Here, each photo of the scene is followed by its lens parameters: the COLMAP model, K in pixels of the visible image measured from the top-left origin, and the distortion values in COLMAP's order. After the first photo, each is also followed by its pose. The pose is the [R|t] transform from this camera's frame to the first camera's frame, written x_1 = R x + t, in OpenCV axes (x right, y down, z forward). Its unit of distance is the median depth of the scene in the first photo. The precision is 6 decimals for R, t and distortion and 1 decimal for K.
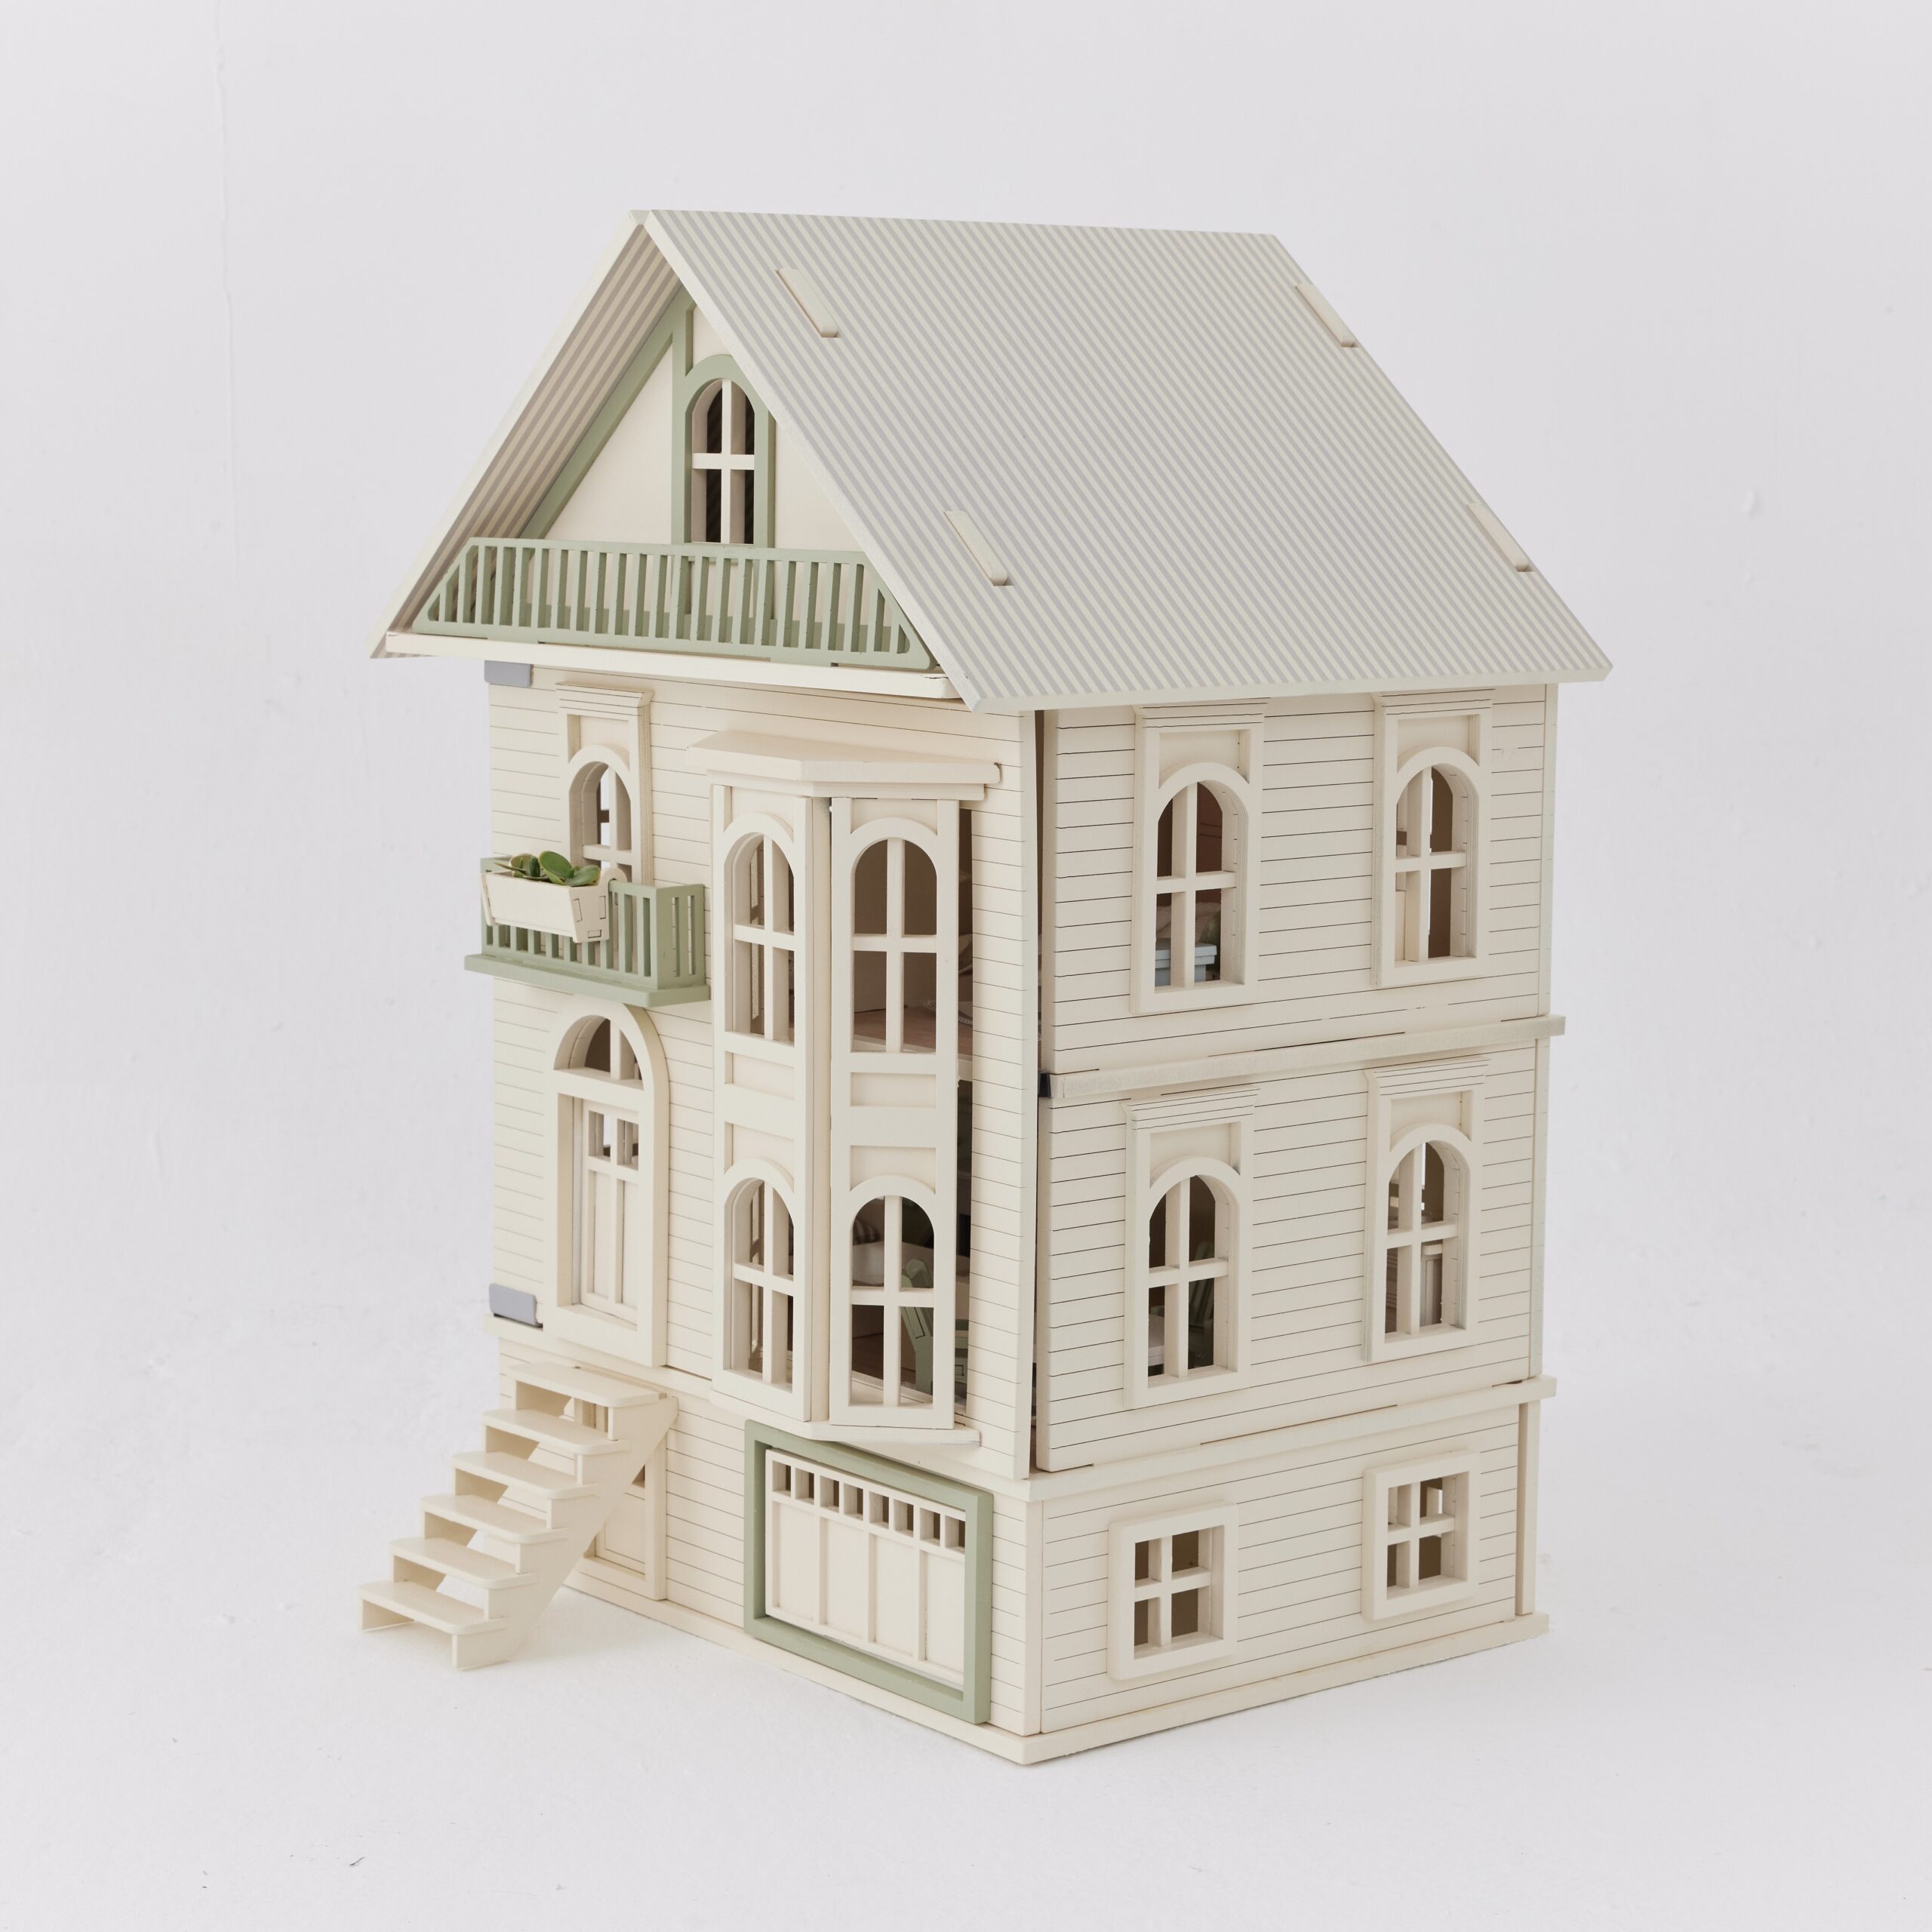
lens RADIAL K [[4161.9, 0, 967.1], [0, 4161.9, 942.7], [0, 0, 1]] dist [0.020585, 0.000000]
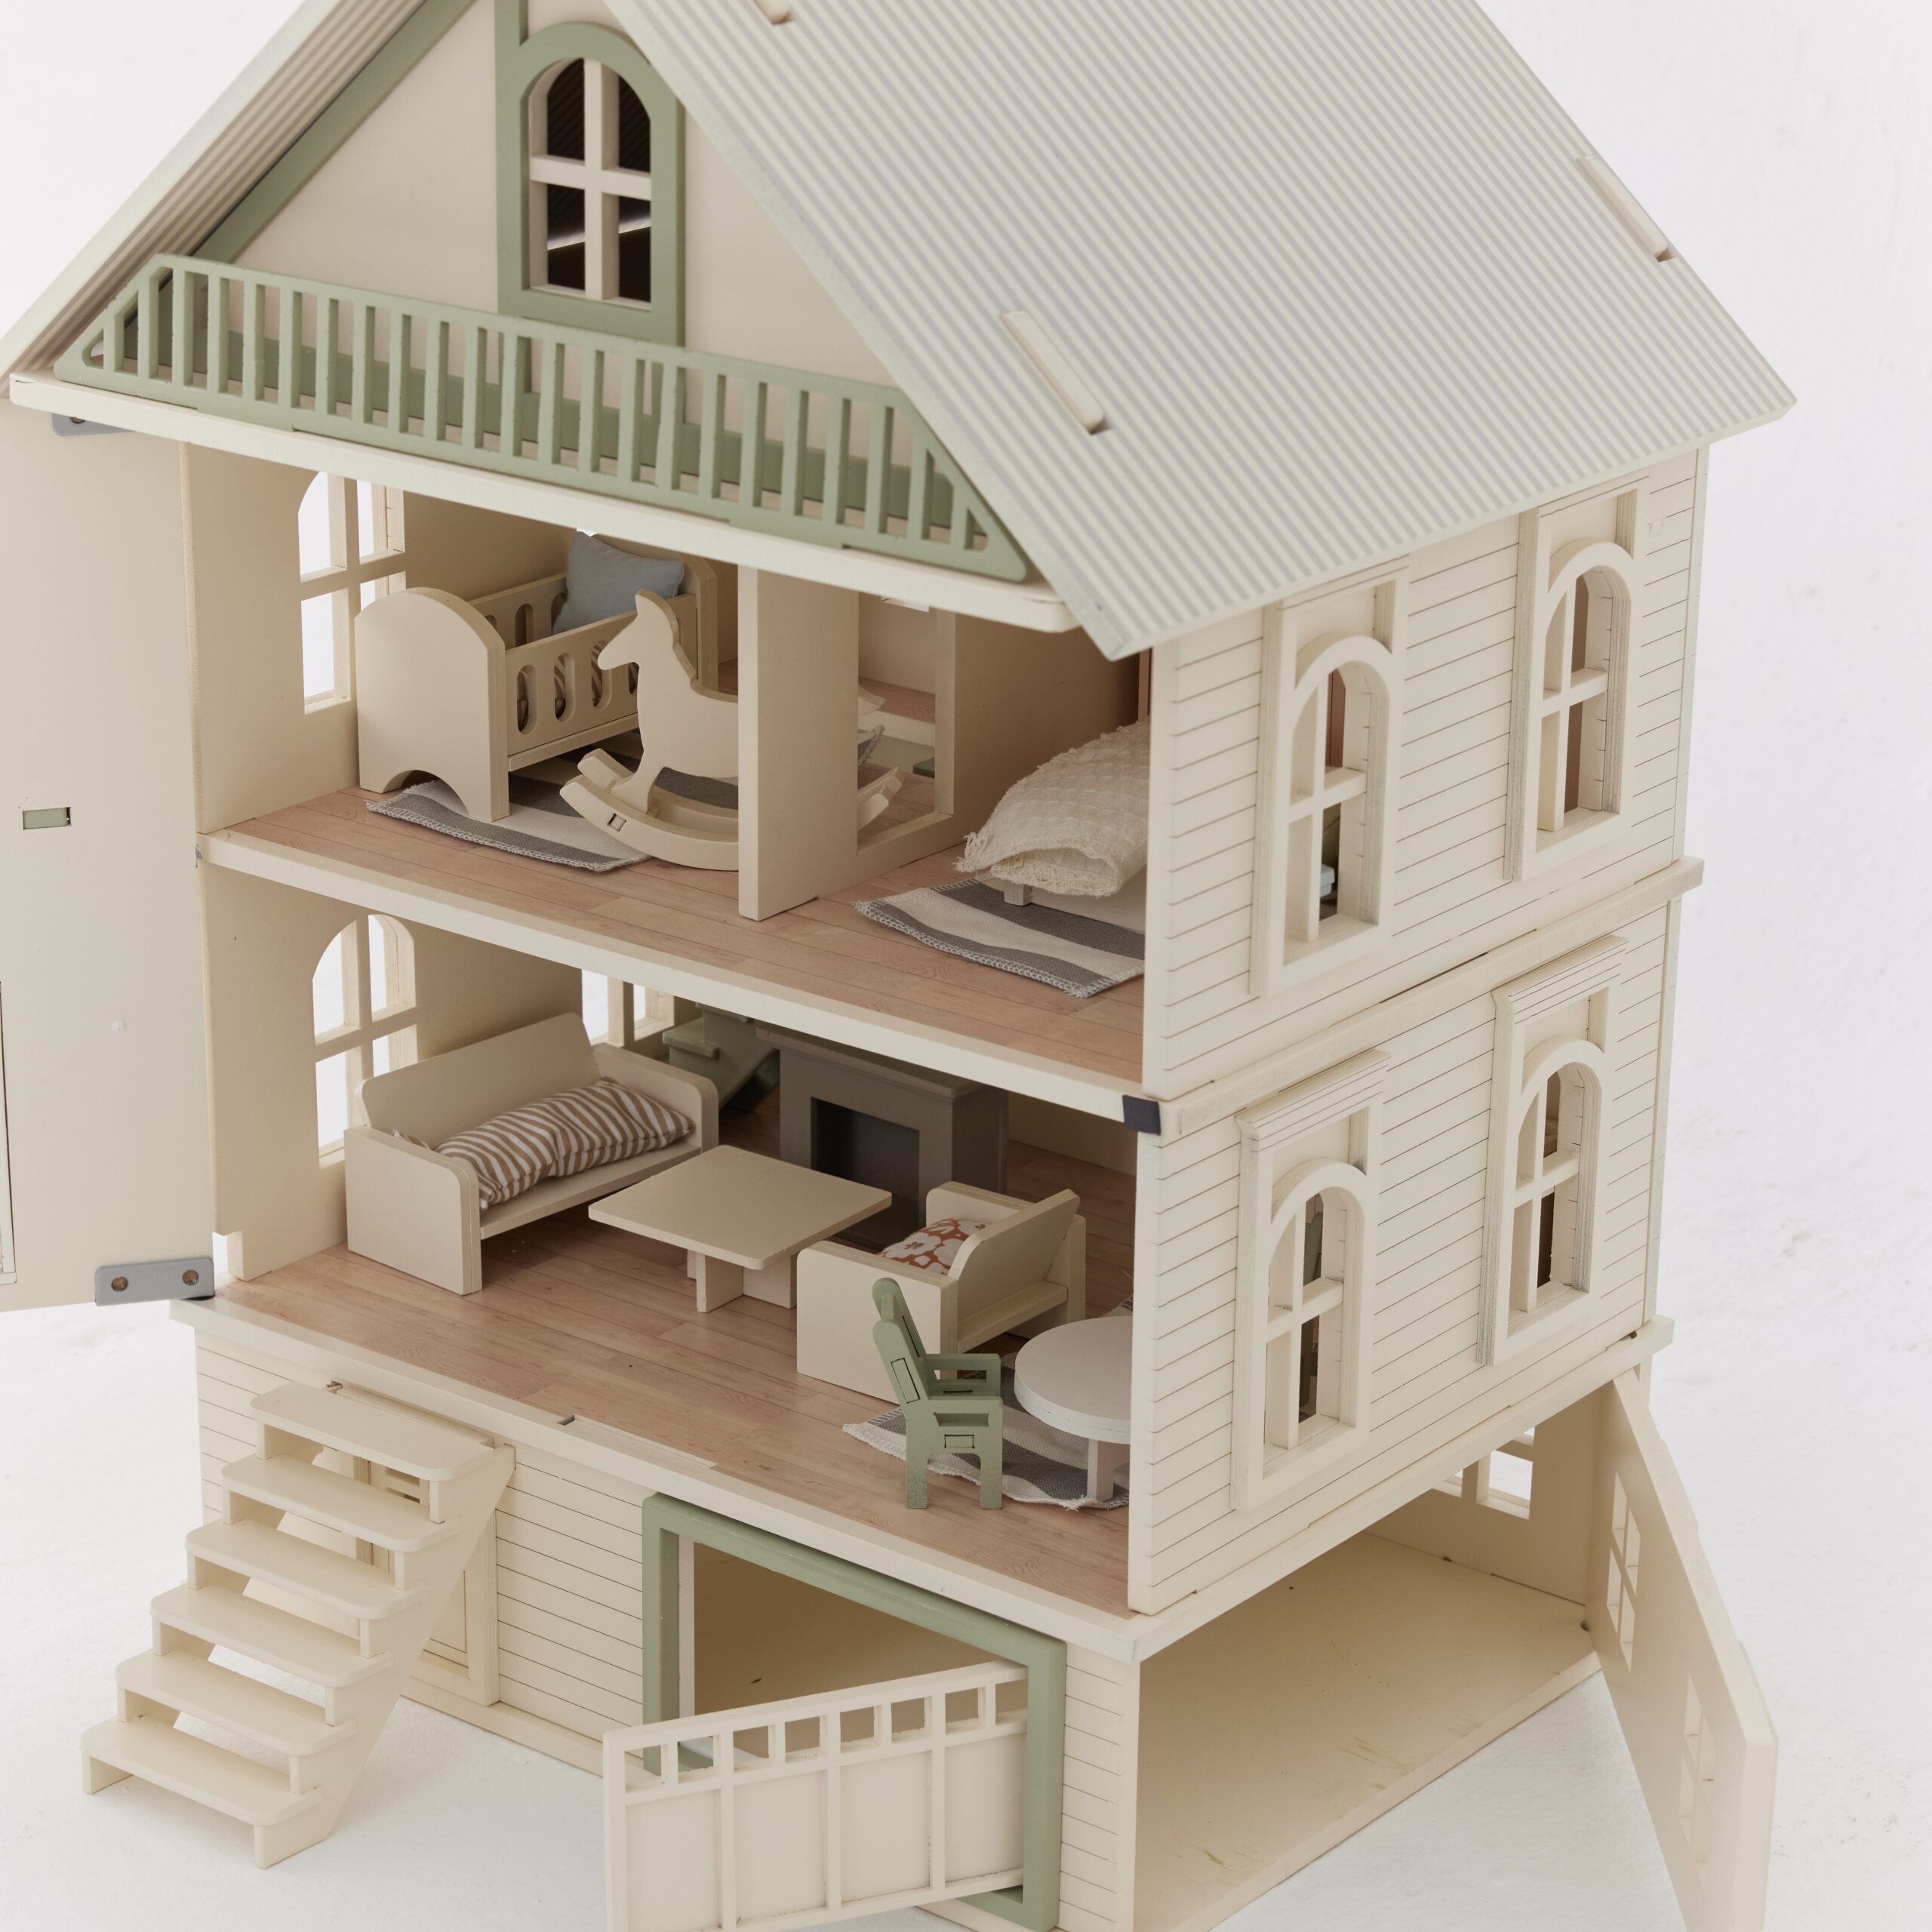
lens RADIAL K [[5019.4, 0, 1010.0], [0, 5019.4, 1008.1], [0, 0, 1]] dist [0.006926, 0.000000]
pose [[0.974071, -0.071730, 0.214572, -0.175980], [0.020749, 0.972736, 0.230987, -0.171132], [-0.225290, -0.220546, 0.949001, 0.182781]]
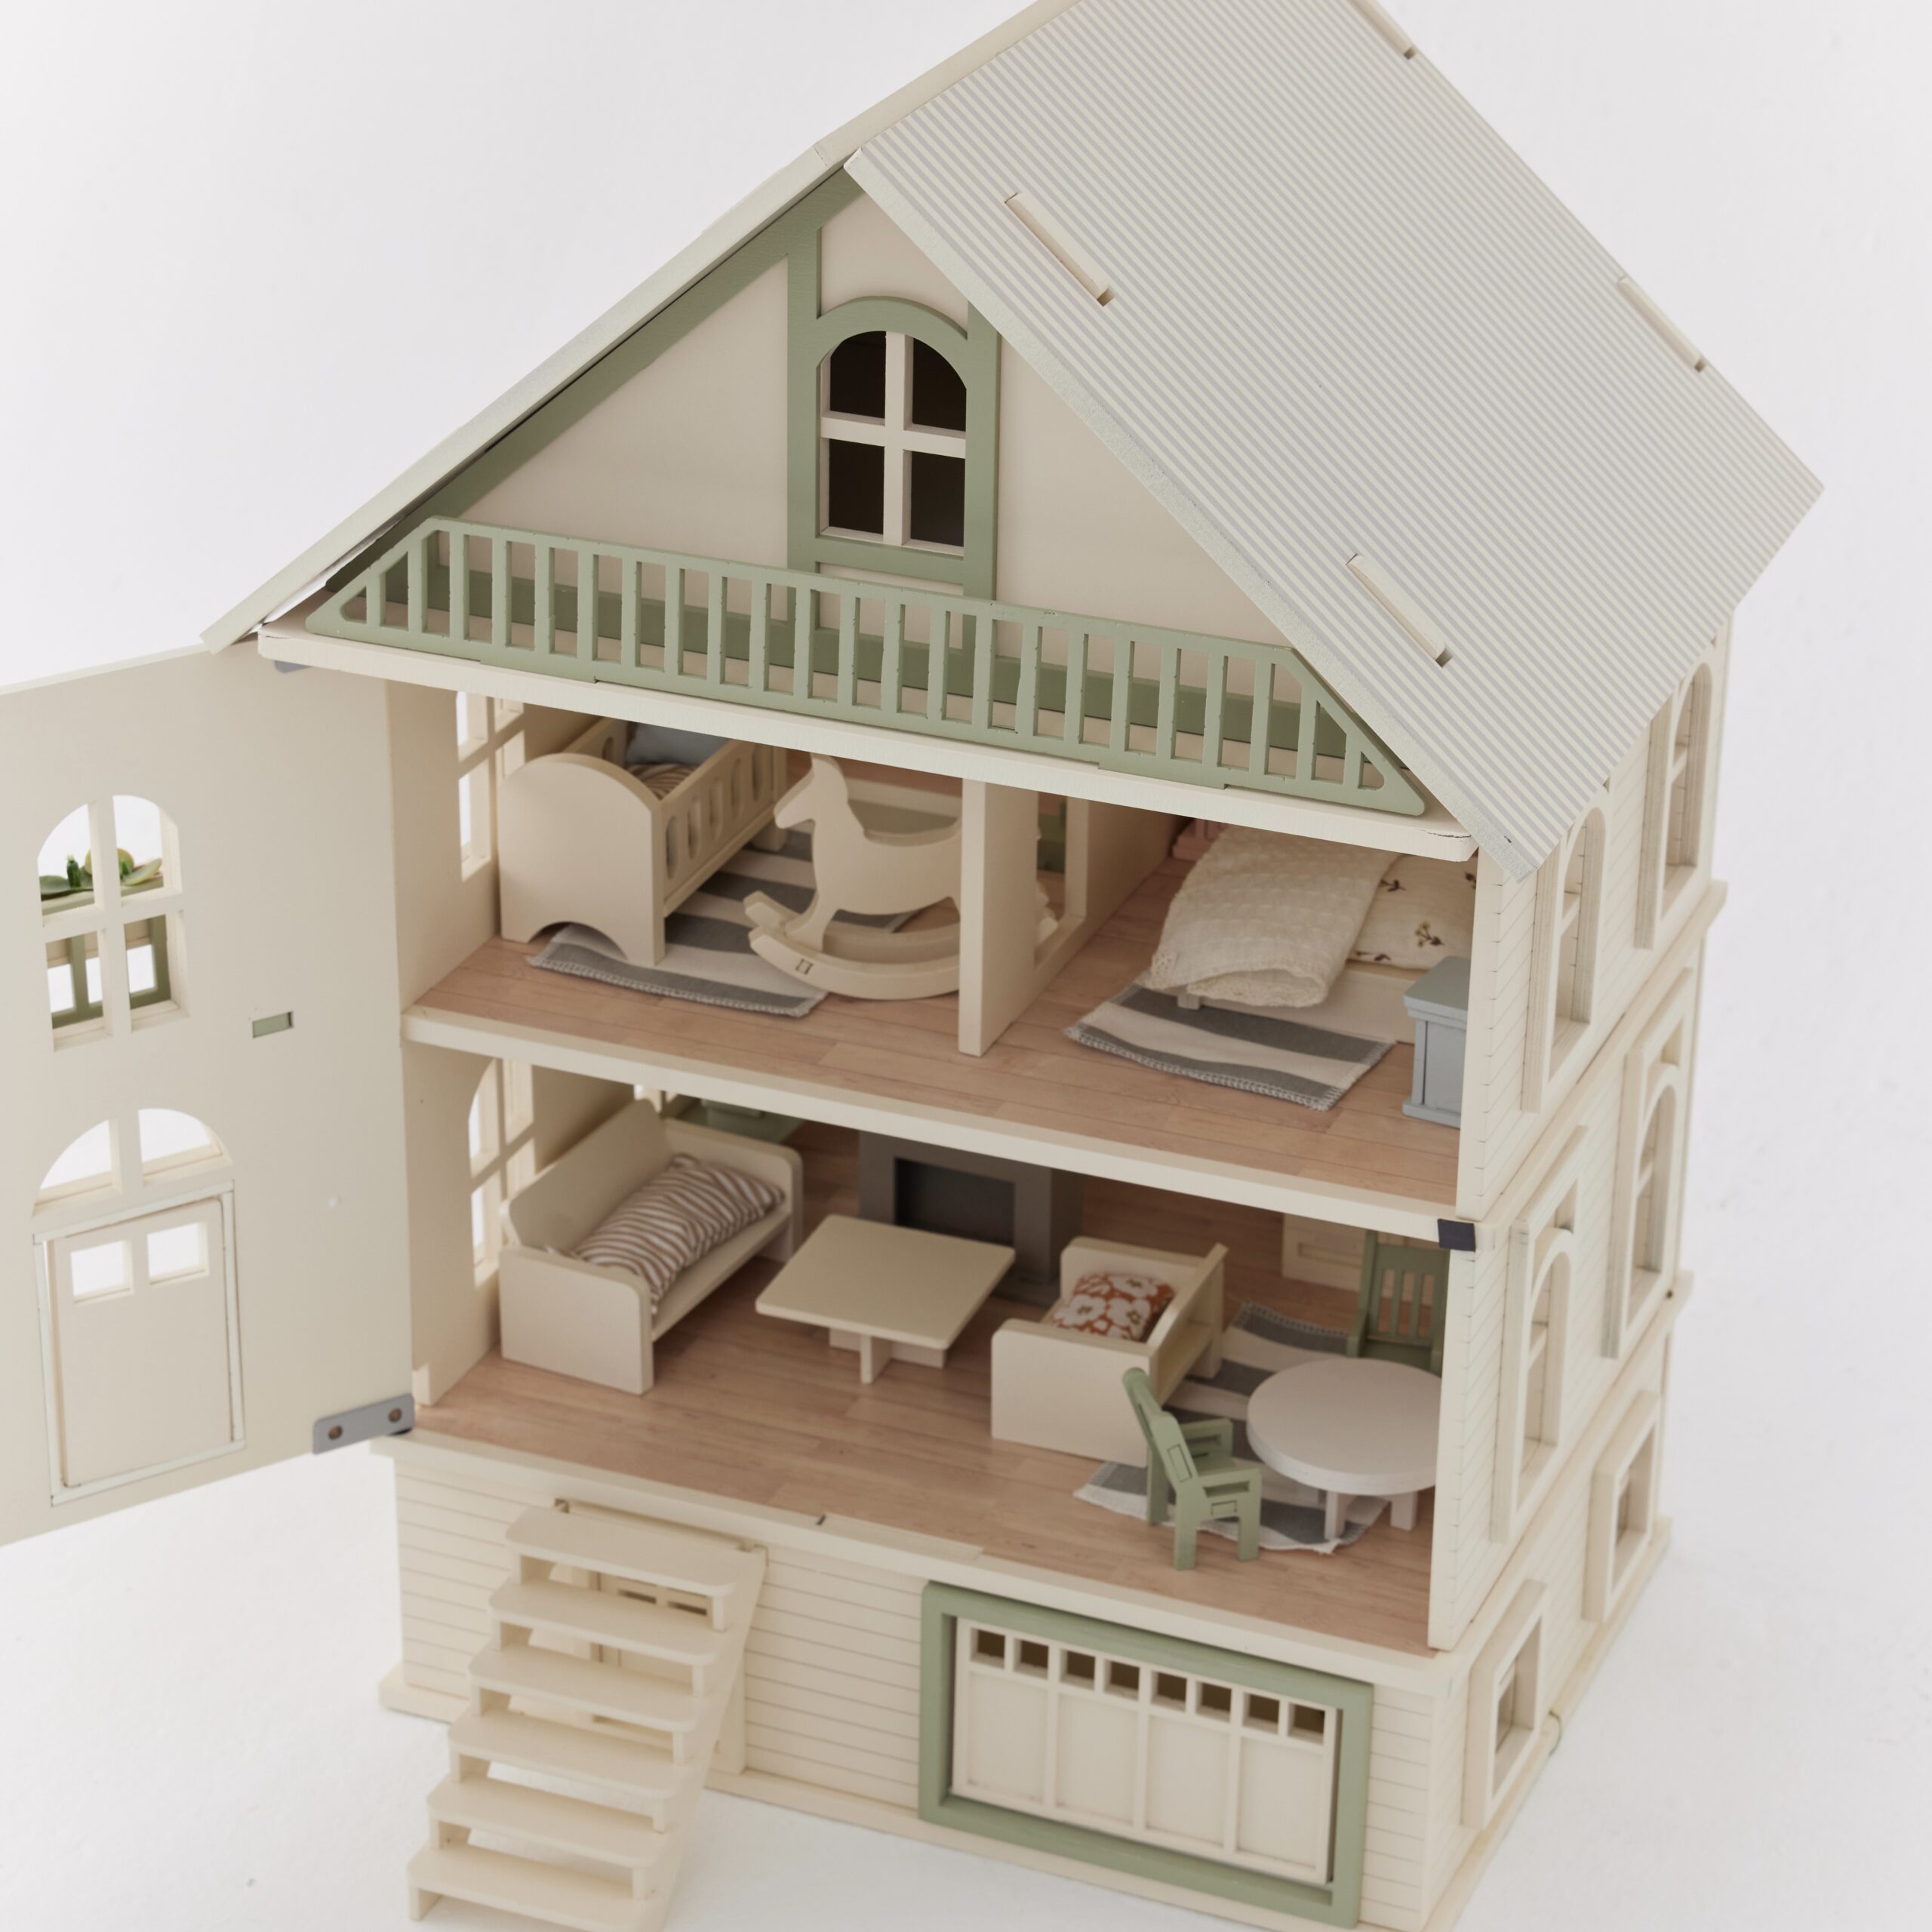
lens RADIAL K [[4939.6, 0, 990.2], [0, 4939.6, 1008.1], [0, 0, 1]] dist [0.016480, 0.000000]
pose [[0.878440, -0.203597, 0.432310, -0.434208], [0.050595, 0.939235, 0.339527, -0.312803], [-0.475167, -0.276381, 0.835362, 0.246317]]
